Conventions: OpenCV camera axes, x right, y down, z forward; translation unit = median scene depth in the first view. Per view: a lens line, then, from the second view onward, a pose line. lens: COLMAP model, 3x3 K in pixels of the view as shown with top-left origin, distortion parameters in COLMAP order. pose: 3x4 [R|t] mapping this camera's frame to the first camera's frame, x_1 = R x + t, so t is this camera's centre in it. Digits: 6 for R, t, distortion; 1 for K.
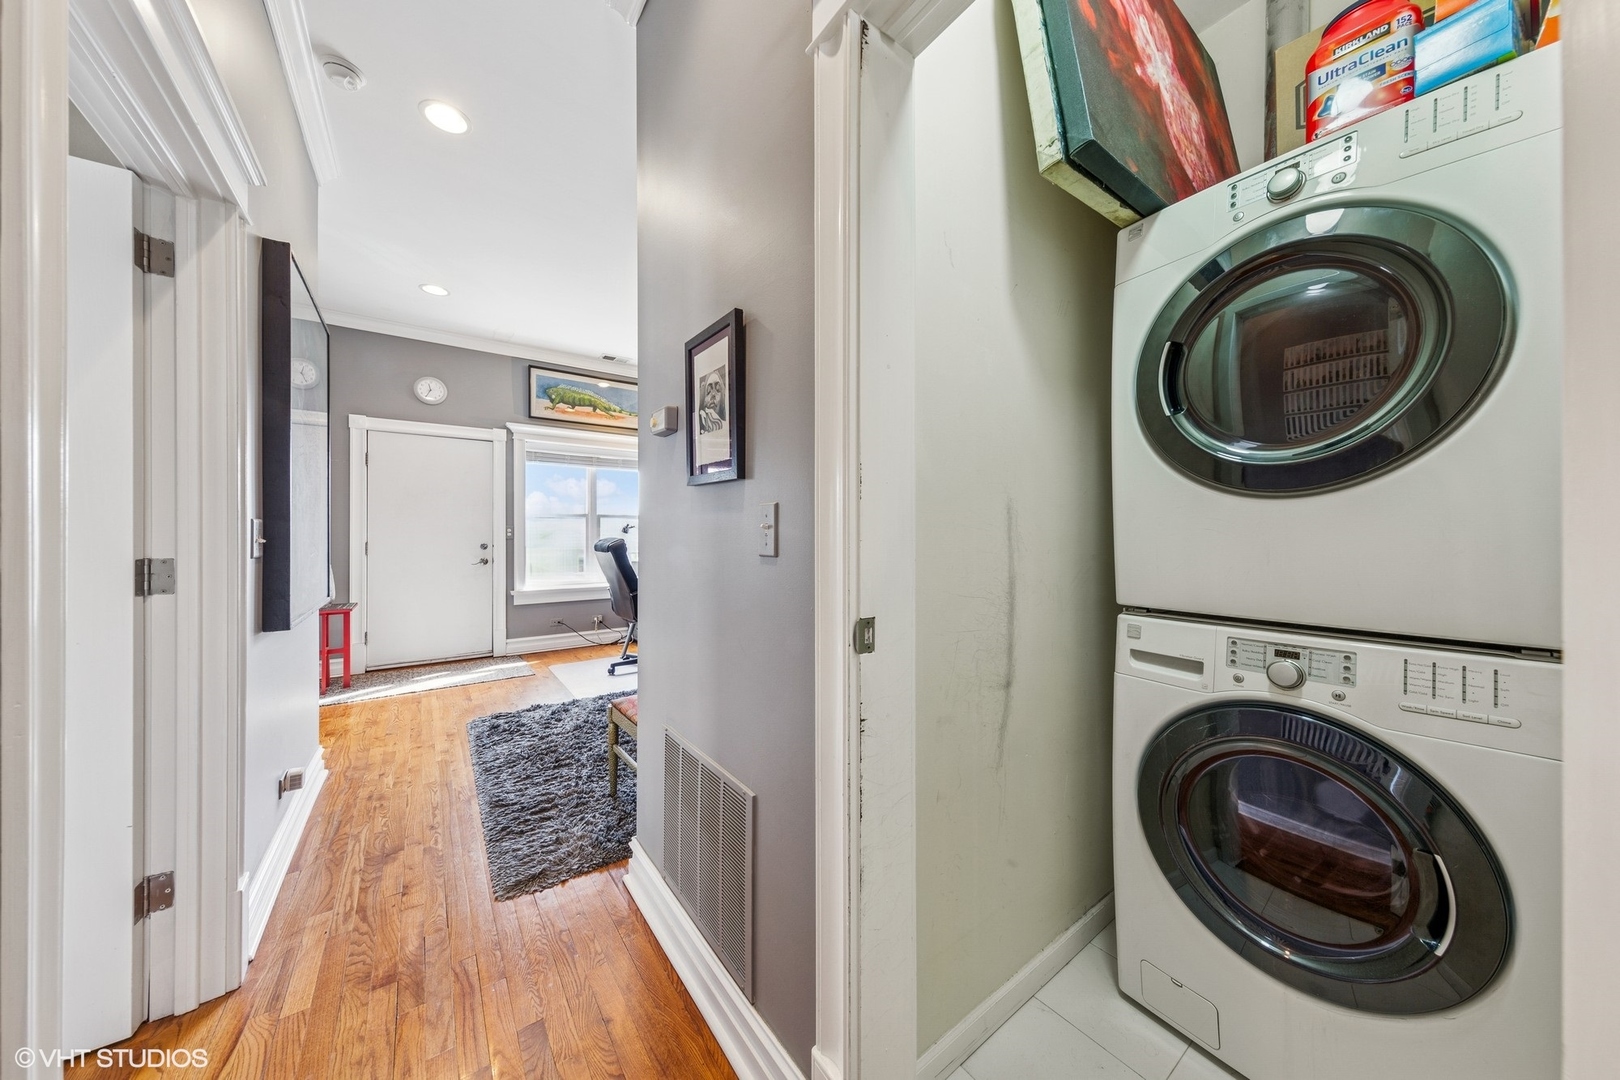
lens RADIAL K [[533.4, 0, 808.7], [0, 533.4, 534.7], [0, 0, 1]] dist [0.009335, -0.000521]
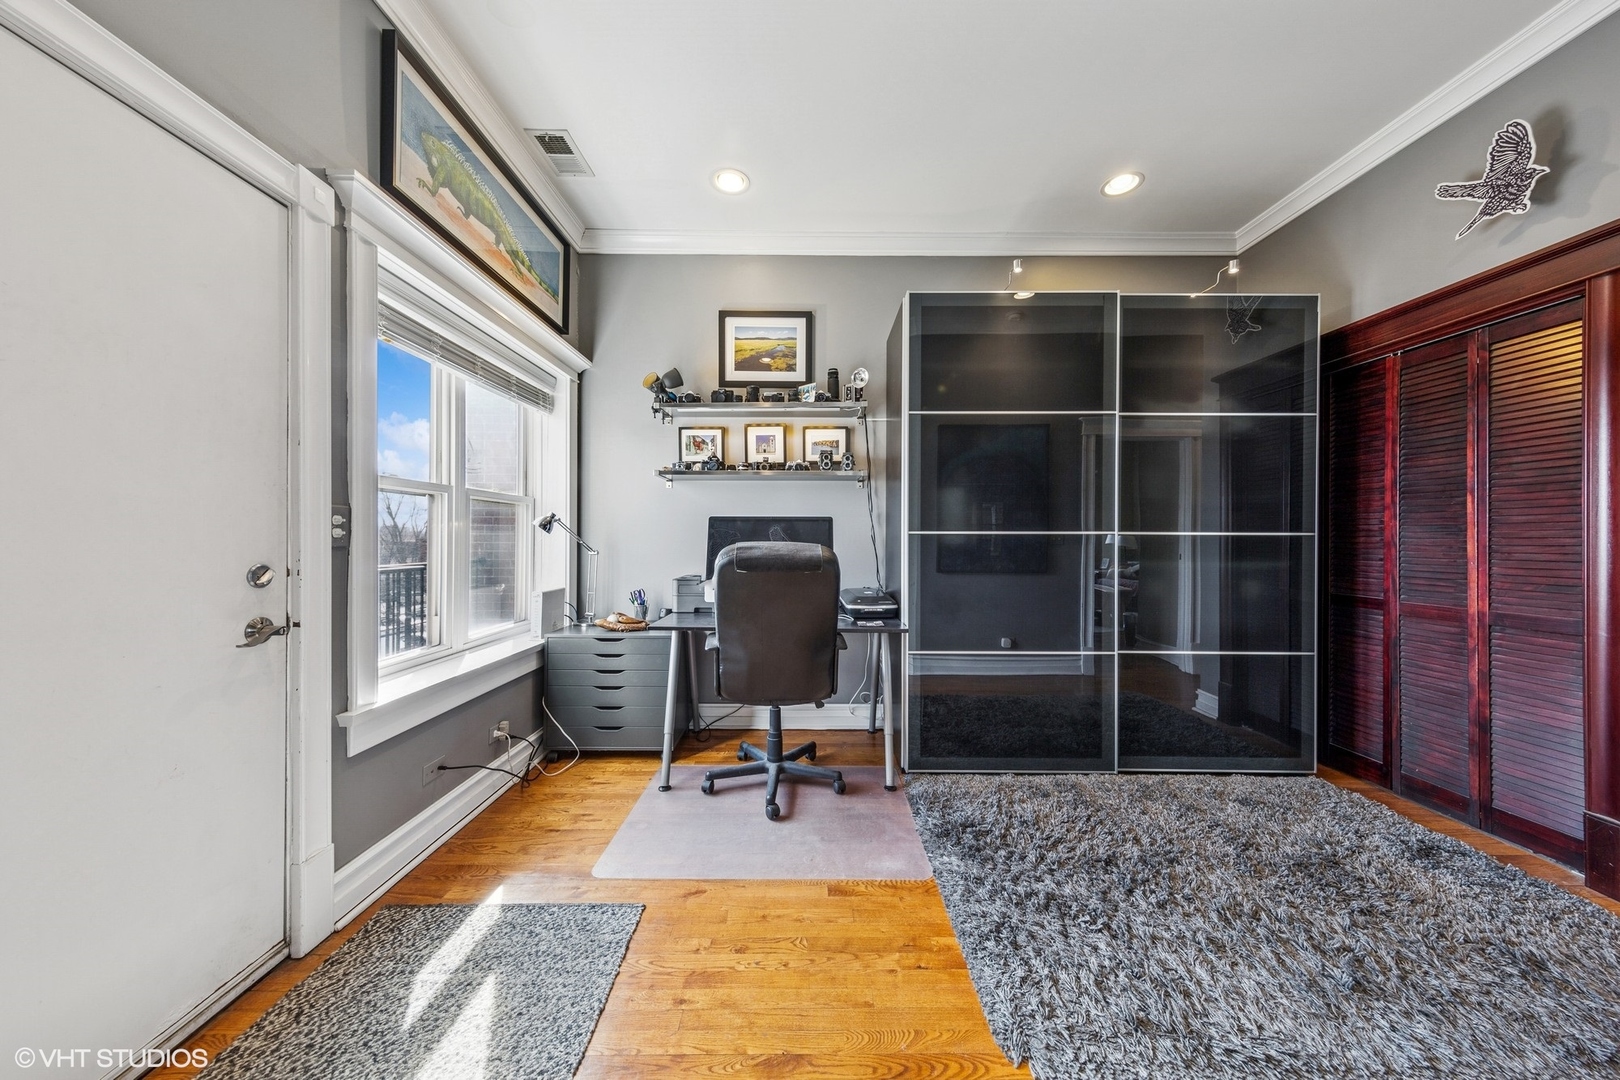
lens RADIAL K [[533.4, 0, 807.4], [0, 533.4, 542.3], [0, 0, 1]] dist [0.009335, -0.000521]
pose [[0.584164, 0.003348, 0.811628, -0.653725], [-0.004296, 0.999990, -0.001034, 0.003530], [-0.811624, -0.002883, 0.584173, 0.599219]]
